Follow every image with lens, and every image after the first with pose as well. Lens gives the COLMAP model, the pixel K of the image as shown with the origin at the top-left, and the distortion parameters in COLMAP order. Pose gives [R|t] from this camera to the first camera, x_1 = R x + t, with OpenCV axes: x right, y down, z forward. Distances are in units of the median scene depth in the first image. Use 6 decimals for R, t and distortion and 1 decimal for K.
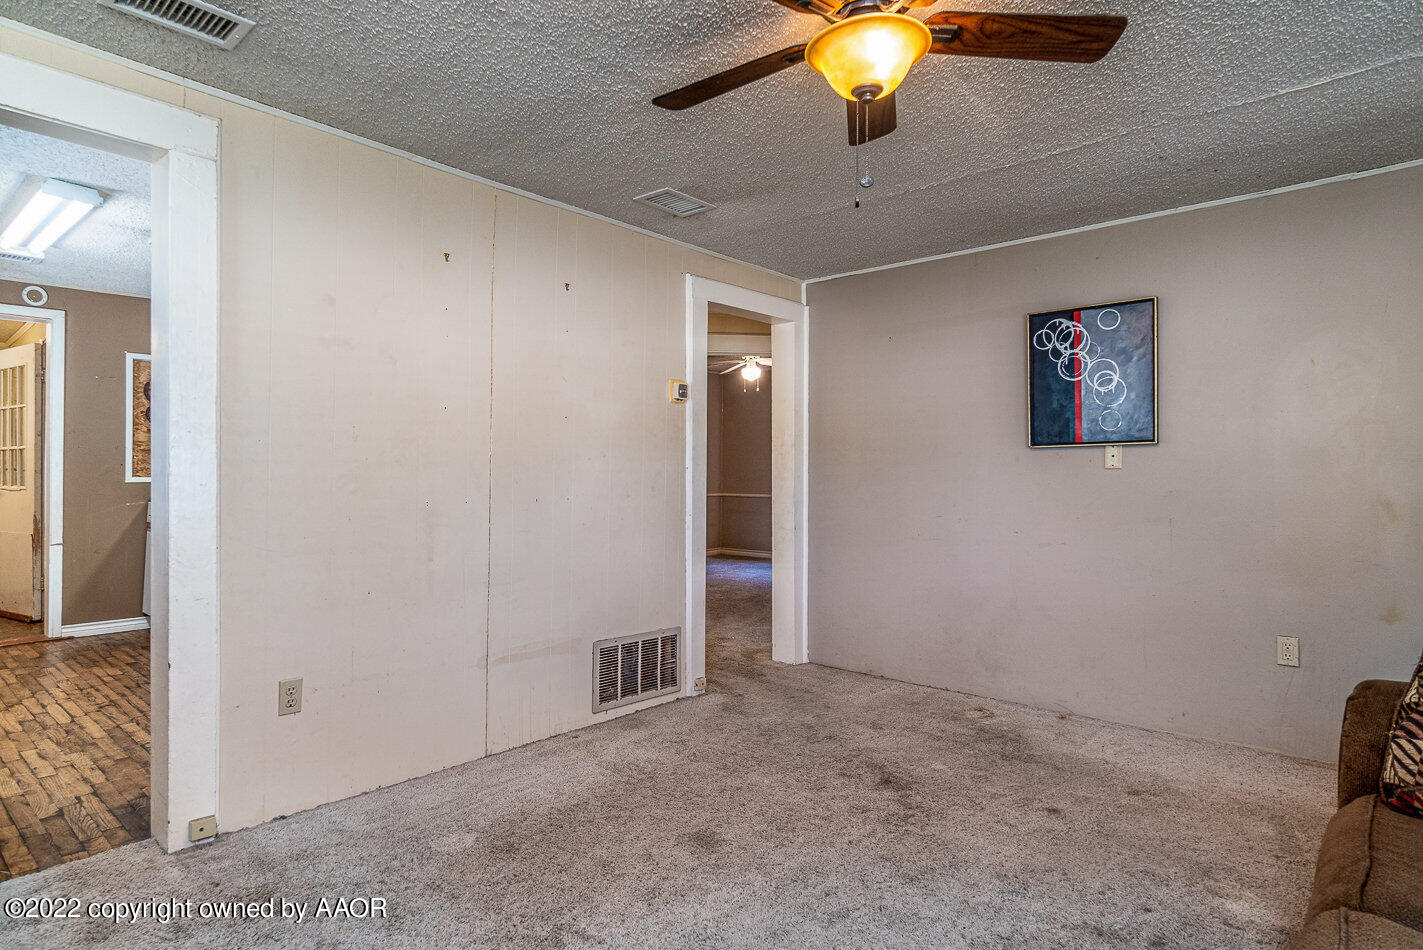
lens RADIAL K [[796.9, 0, 713.4], [0, 796.9, 472.3], [0, 0, 1]] dist [0.001196, 0.000196]
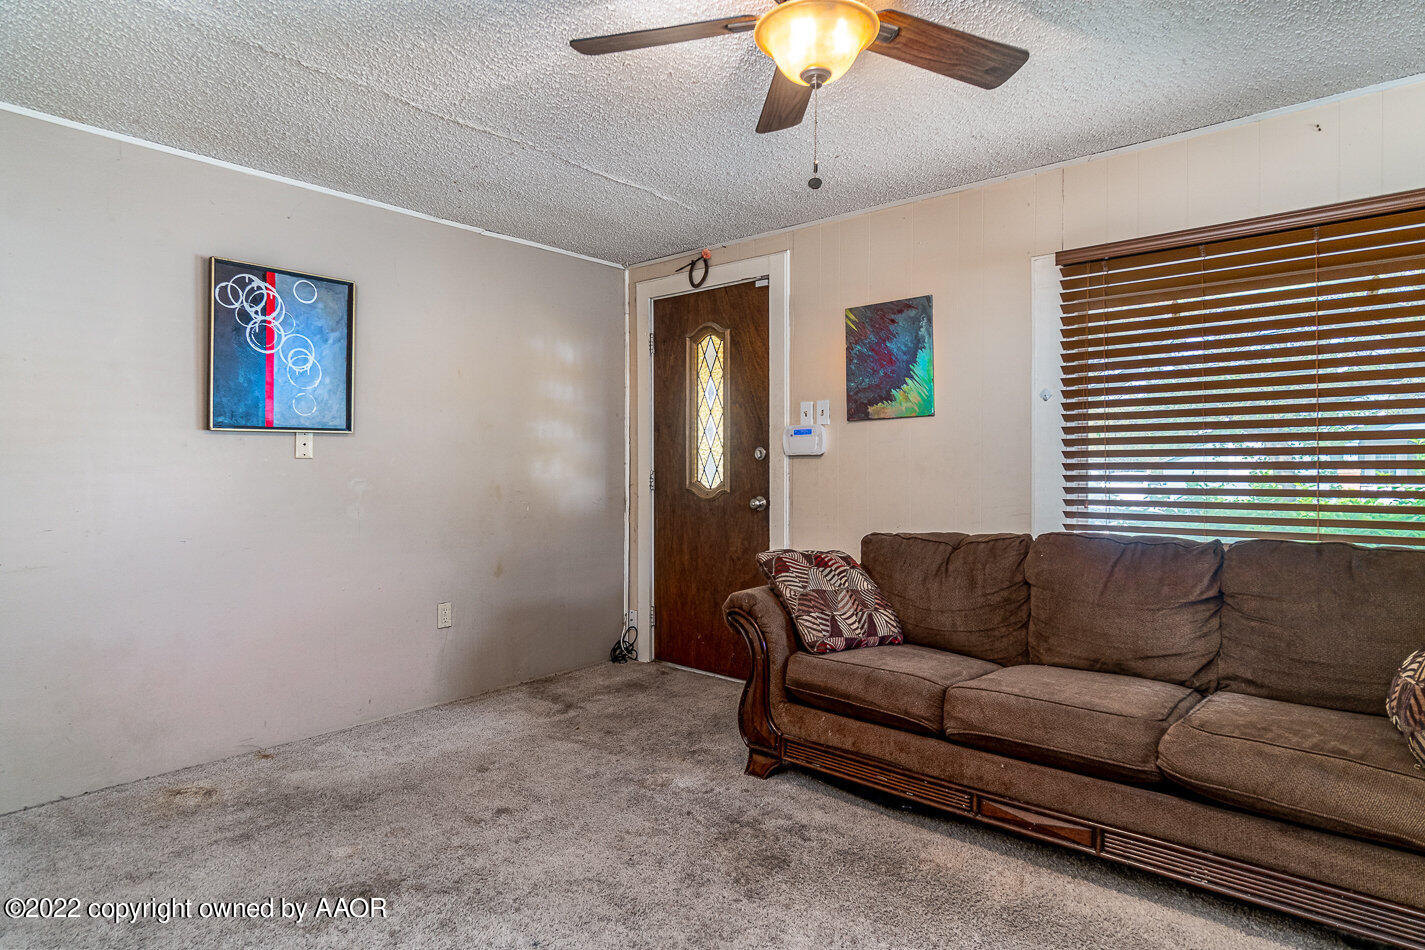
lens RADIAL K [[764.9, 0, 714.0], [0, 764.9, 473.6], [0, 0, 1]] dist [-0.025864, 0.001269]
pose [[-0.008998, -0.009018, 0.999919, -0.354437], [-0.001182, 0.999959, 0.009008, 0.004177], [-0.999959, -0.001101, -0.009008, 0.537931]]
